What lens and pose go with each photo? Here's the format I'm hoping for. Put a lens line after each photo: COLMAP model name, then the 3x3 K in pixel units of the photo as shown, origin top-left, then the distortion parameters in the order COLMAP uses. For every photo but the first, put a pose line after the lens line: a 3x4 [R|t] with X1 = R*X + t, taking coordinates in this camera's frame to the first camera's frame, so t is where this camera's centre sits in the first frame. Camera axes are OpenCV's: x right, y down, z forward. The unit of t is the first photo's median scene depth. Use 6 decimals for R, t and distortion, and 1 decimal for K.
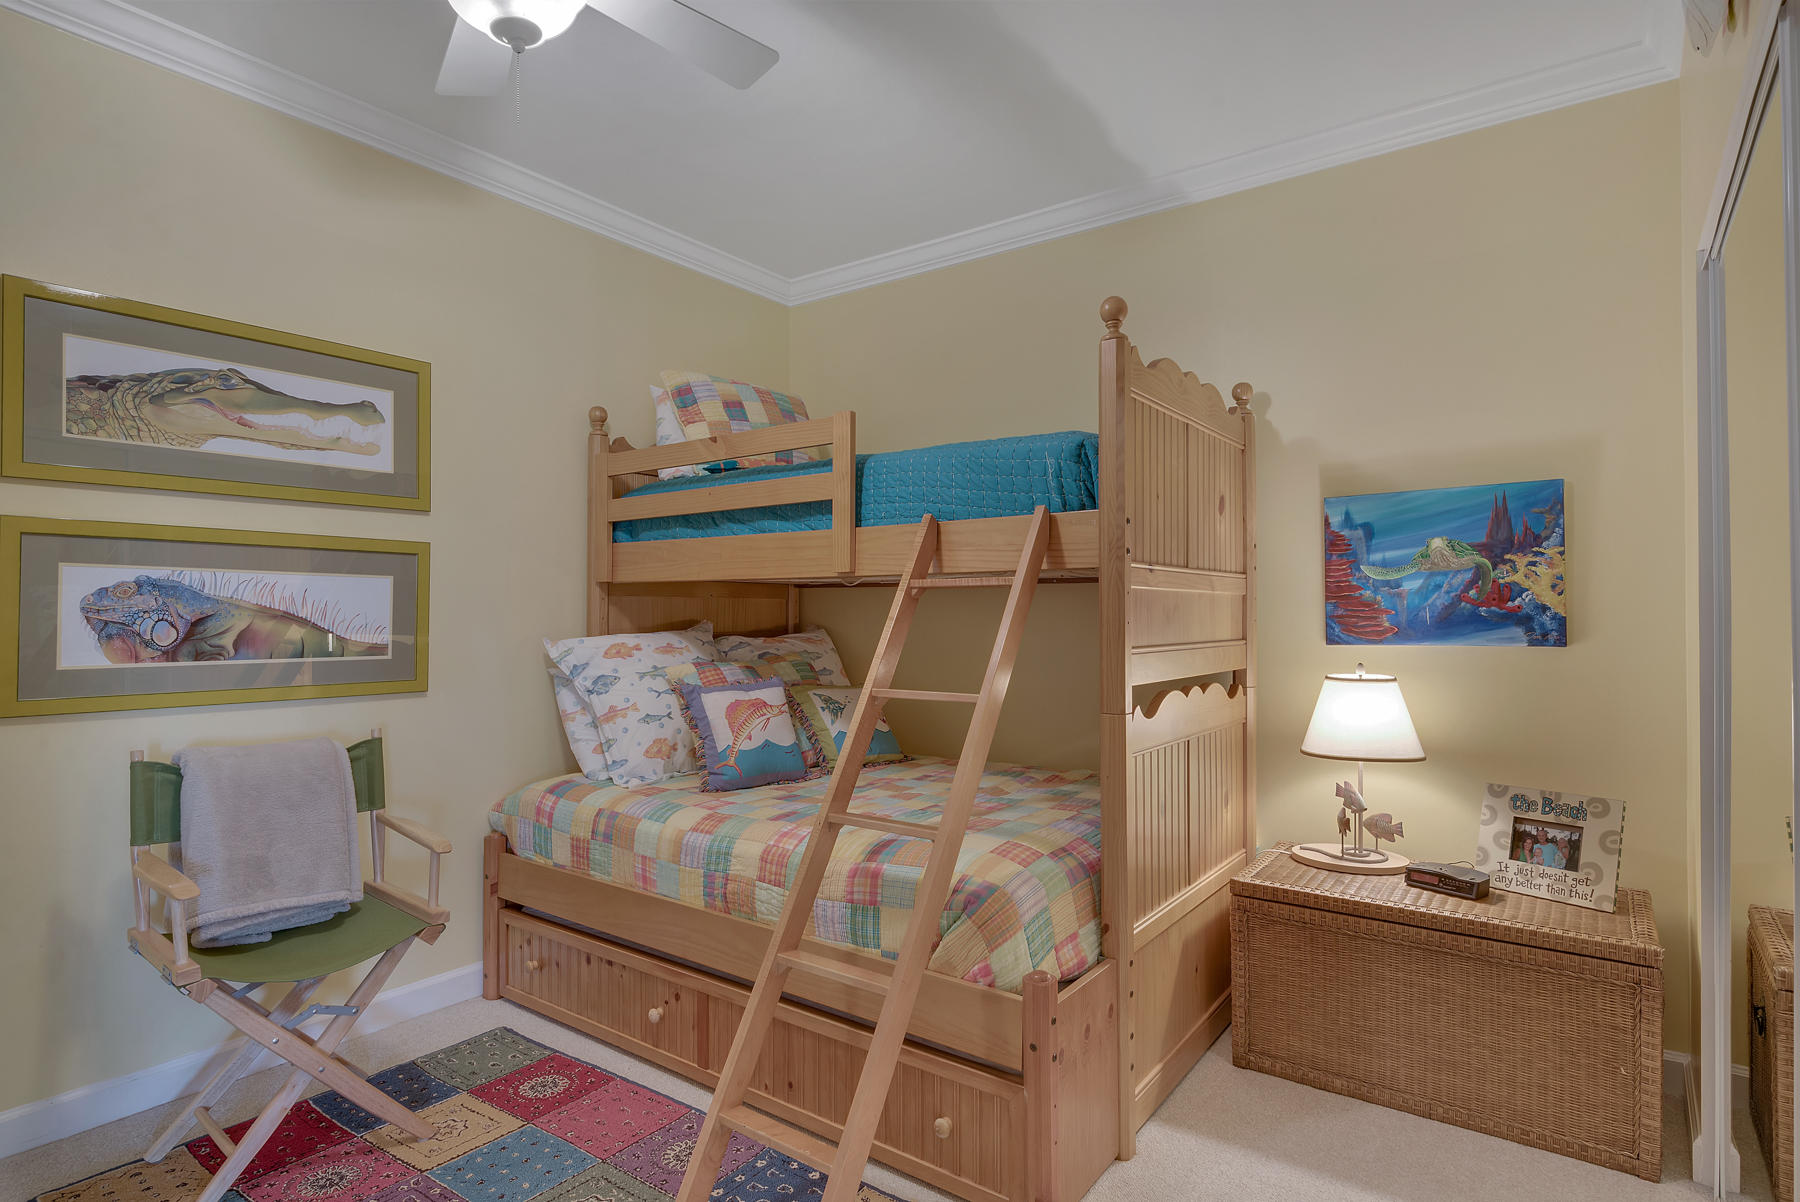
lens RADIAL K [[942.1, 0, 940.6], [0, 942.1, 599.0], [0, 0, 1]] dist [-0.001673, -0.001667]
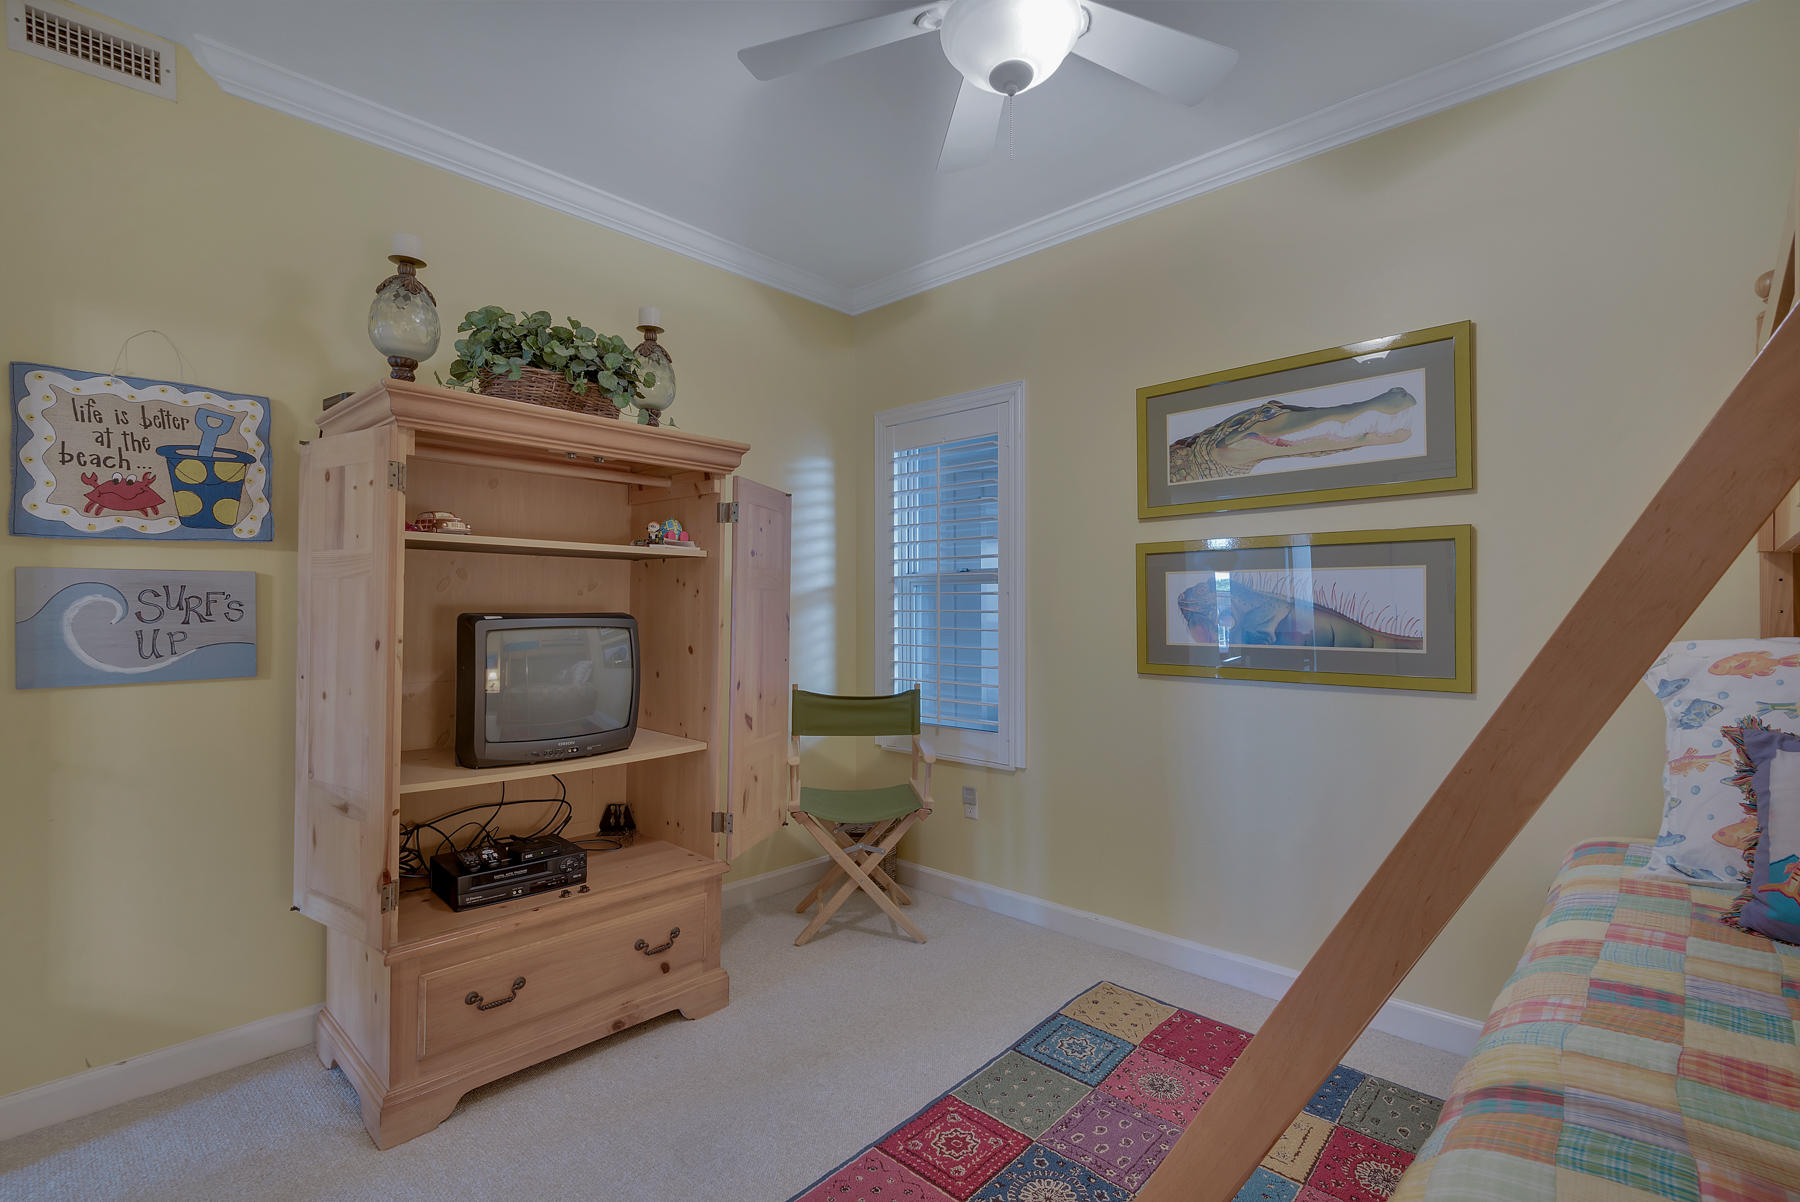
lens RADIAL K [[819.3, 0, 901.8], [0, 819.3, 605.6], [0, 0, 1]] dist [0.006860, -0.005577]
pose [[-0.150756, -0.003109, -0.988566, 0.321817], [0.018881, 0.999804, -0.006023, 0.011478], [0.988391, -0.019573, -0.150668, 0.640099]]
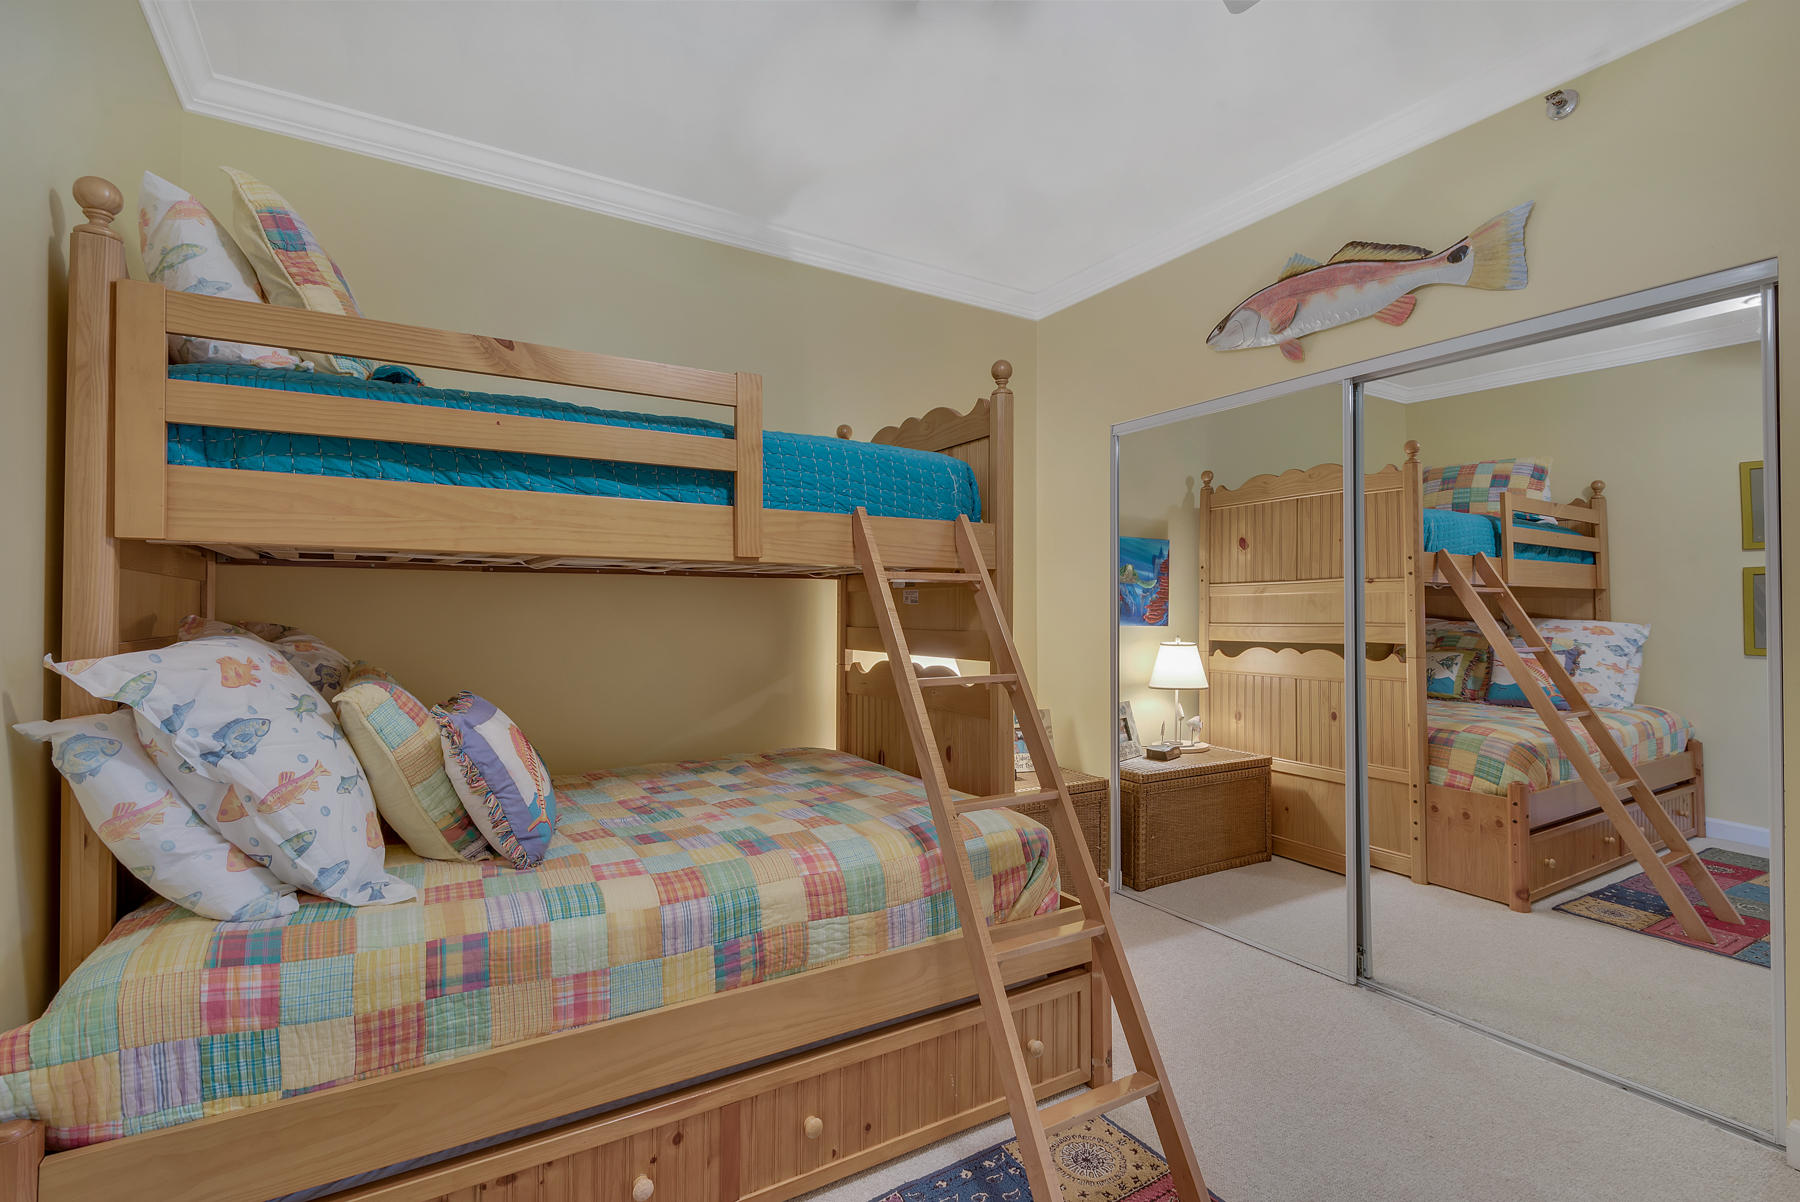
lens RADIAL K [[819.3, 0, 906.5], [0, 819.3, 606.1], [0, 0, 1]] dist [0.006860, -0.005577]
pose [[0.392449, 0.009691, 0.919723, -0.736325], [-0.011243, 0.999920, -0.005738, 0.019156], [-0.919705, -0.008089, 0.392527, 0.560855]]
